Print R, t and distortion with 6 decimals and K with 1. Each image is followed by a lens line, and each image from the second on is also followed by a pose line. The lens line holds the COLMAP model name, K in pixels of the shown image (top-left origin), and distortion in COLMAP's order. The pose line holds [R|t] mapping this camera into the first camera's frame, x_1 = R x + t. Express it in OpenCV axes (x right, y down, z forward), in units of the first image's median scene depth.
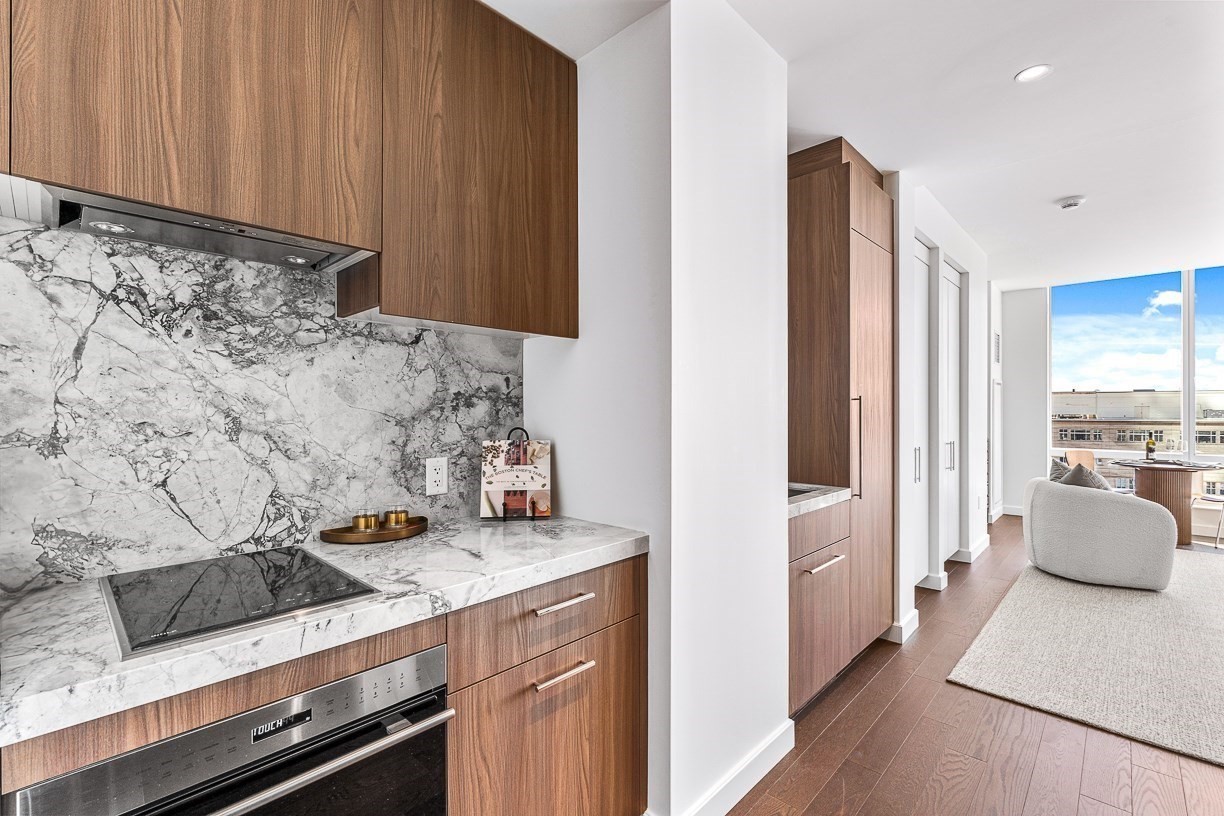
lens RADIAL K [[555.9, 0, 608.5], [0, 555.9, 412.7], [0, 0, 1]] dist [0.000866, 0.000256]
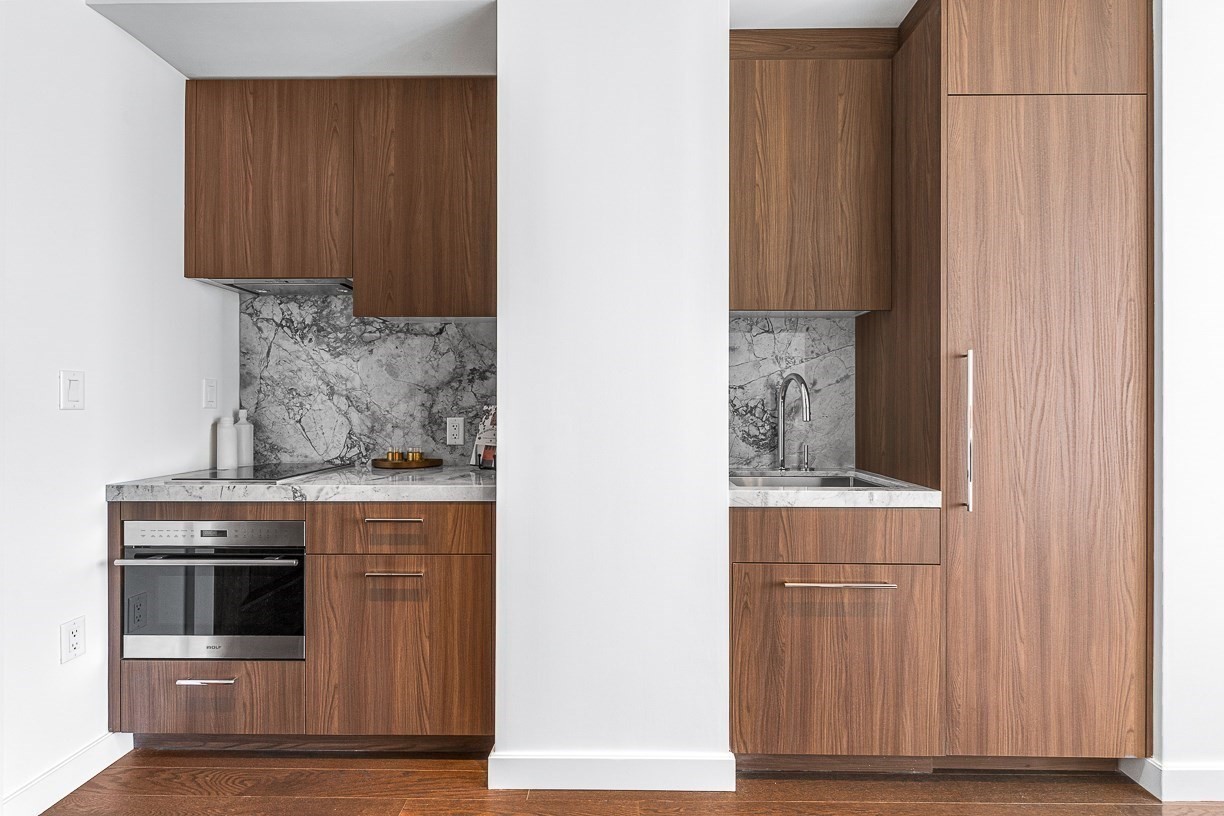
lens RADIAL K [[555.9, 0, 610.5], [0, 555.9, 409.7], [0, 0, 1]] dist [0.000866, 0.000256]
pose [[0.665858, 0.003648, -0.746069, 1.189447], [-0.006475, 0.999979, -0.000890, 0.076444], [0.746050, 0.005424, 0.665868, 0.482197]]
